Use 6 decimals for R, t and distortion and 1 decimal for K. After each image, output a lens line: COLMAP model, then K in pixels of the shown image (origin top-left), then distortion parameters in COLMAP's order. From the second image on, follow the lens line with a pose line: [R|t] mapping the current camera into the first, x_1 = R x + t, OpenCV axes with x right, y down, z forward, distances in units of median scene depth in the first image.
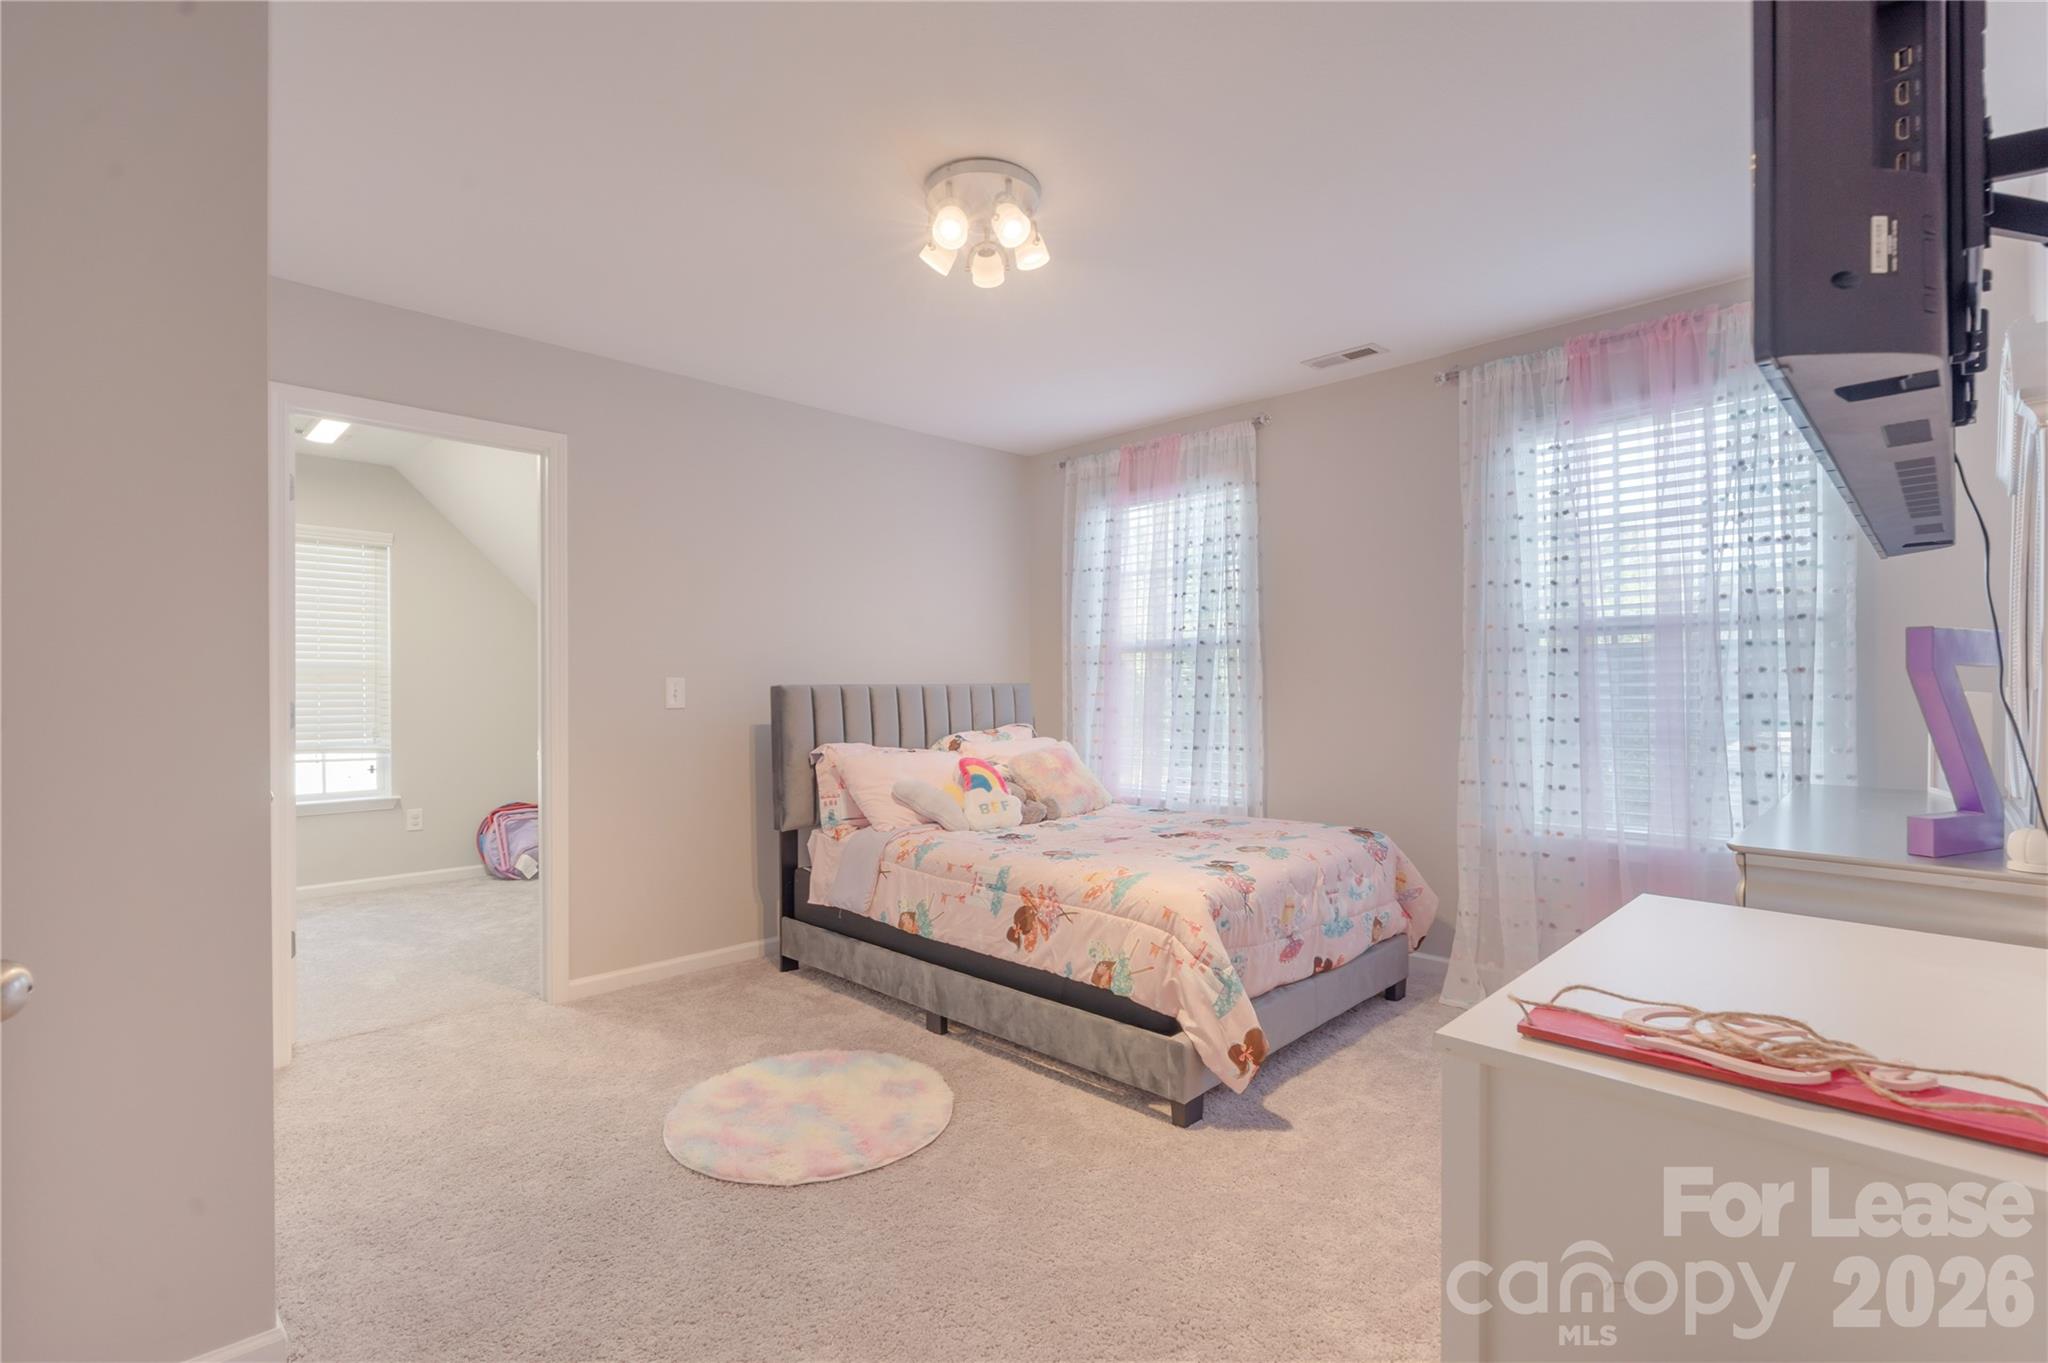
lens RADIAL K [[944.2, 0, 1024.8], [0, 944.2, 681.0], [0, 0, 1]] dist [-0.004981, 0.001664]
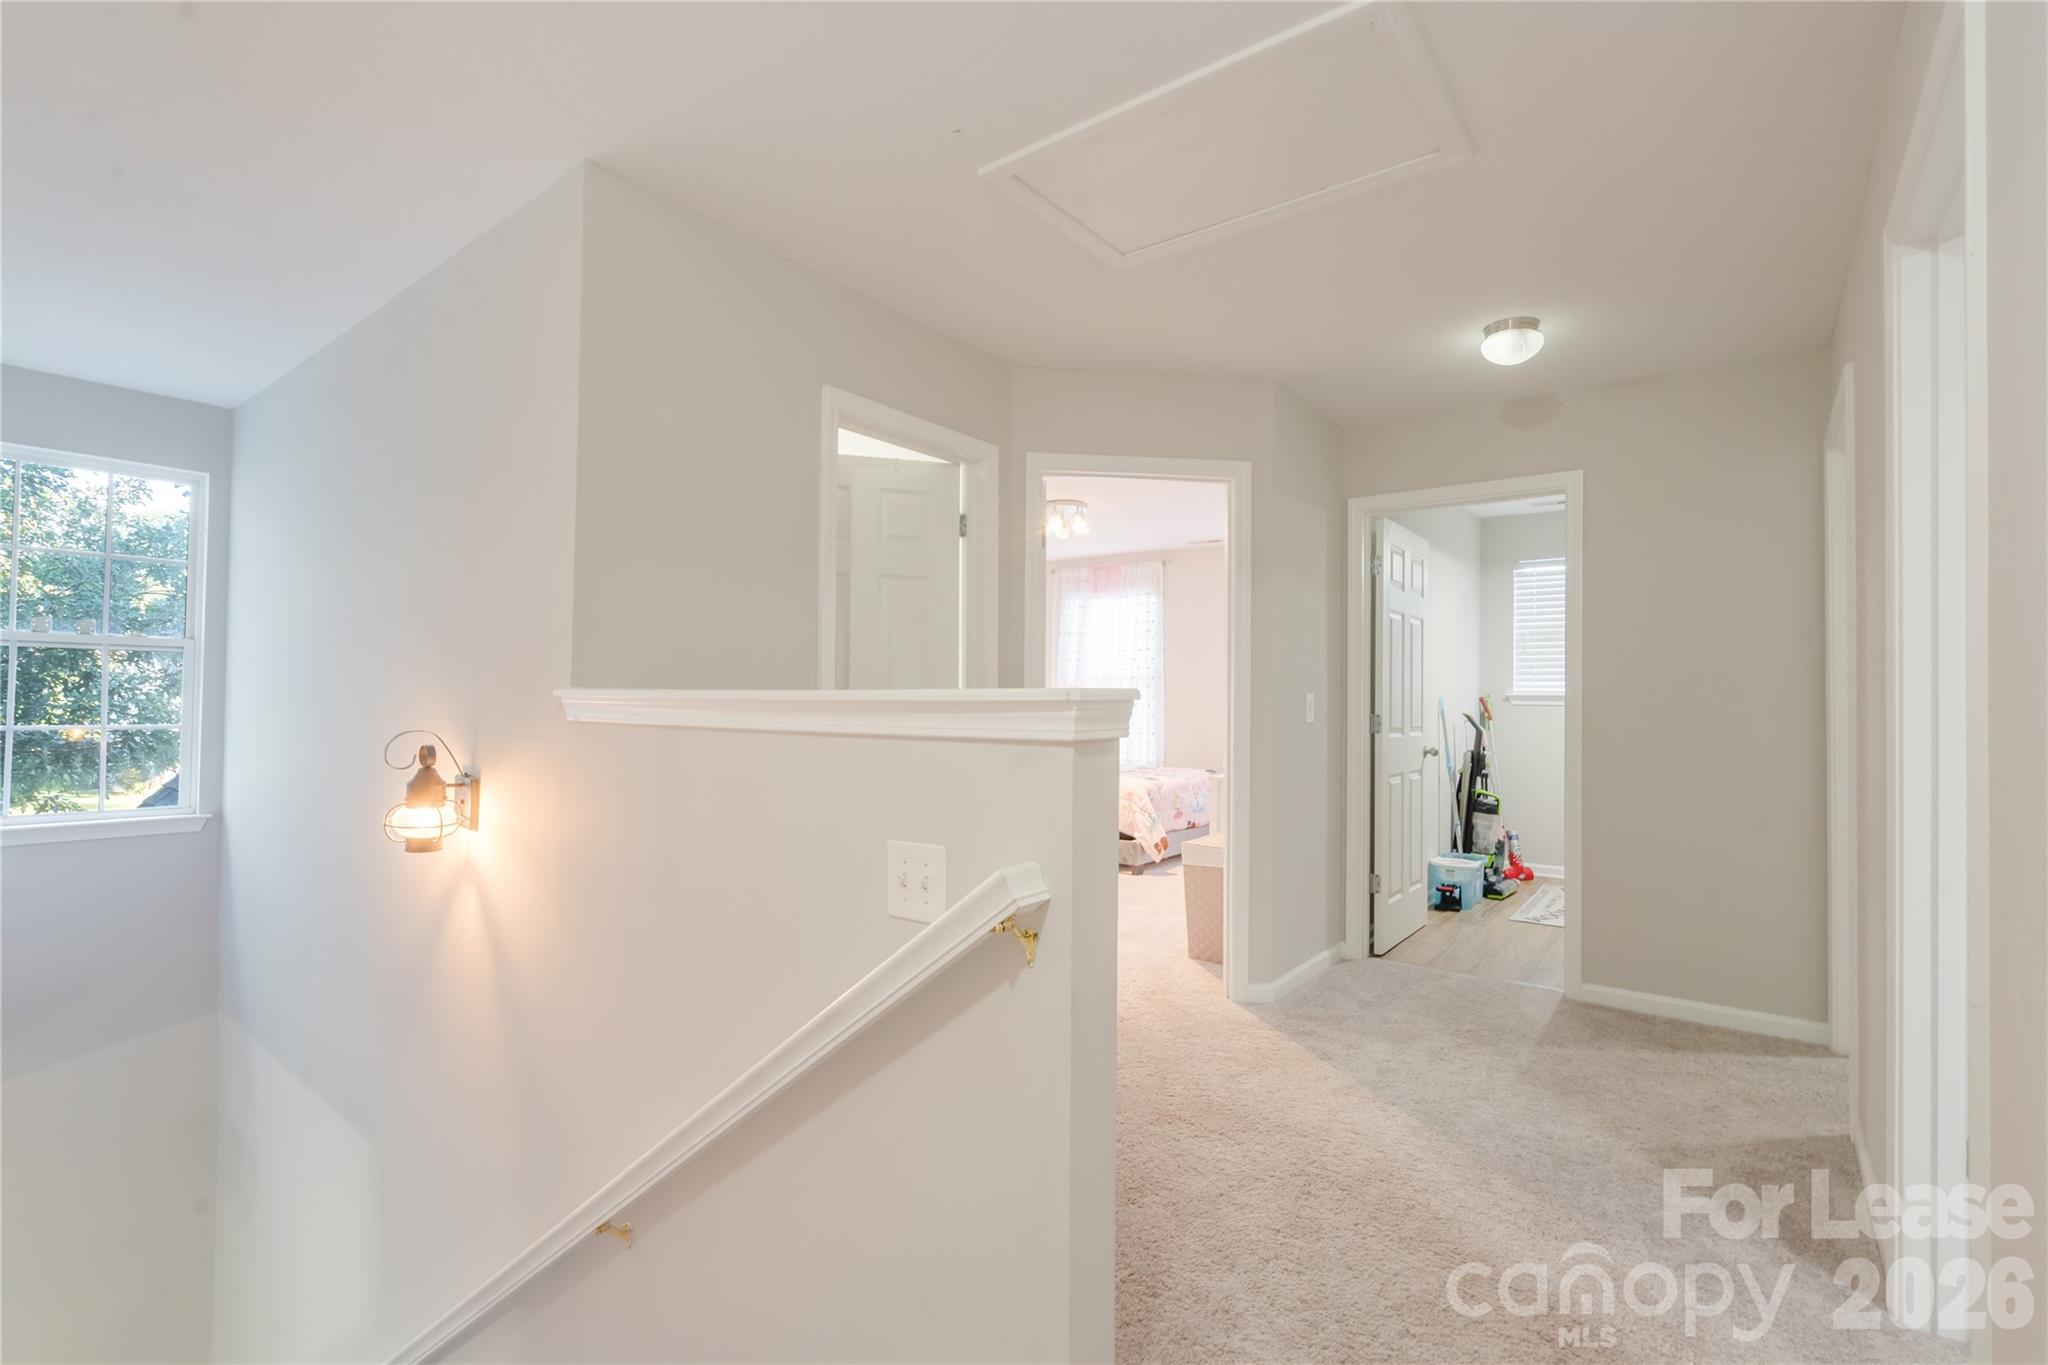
lens RADIAL K [[944.2, 0, 1026.4], [0, 944.2, 690.0], [0, 0, 1]] dist [-0.004981, 0.001664]
pose [[0.993032, 0.013808, 0.117036, -0.414444], [-0.014215, 0.999895, 0.002646, -0.028663], [-0.116987, -0.004291, 0.993124, -1.435264]]
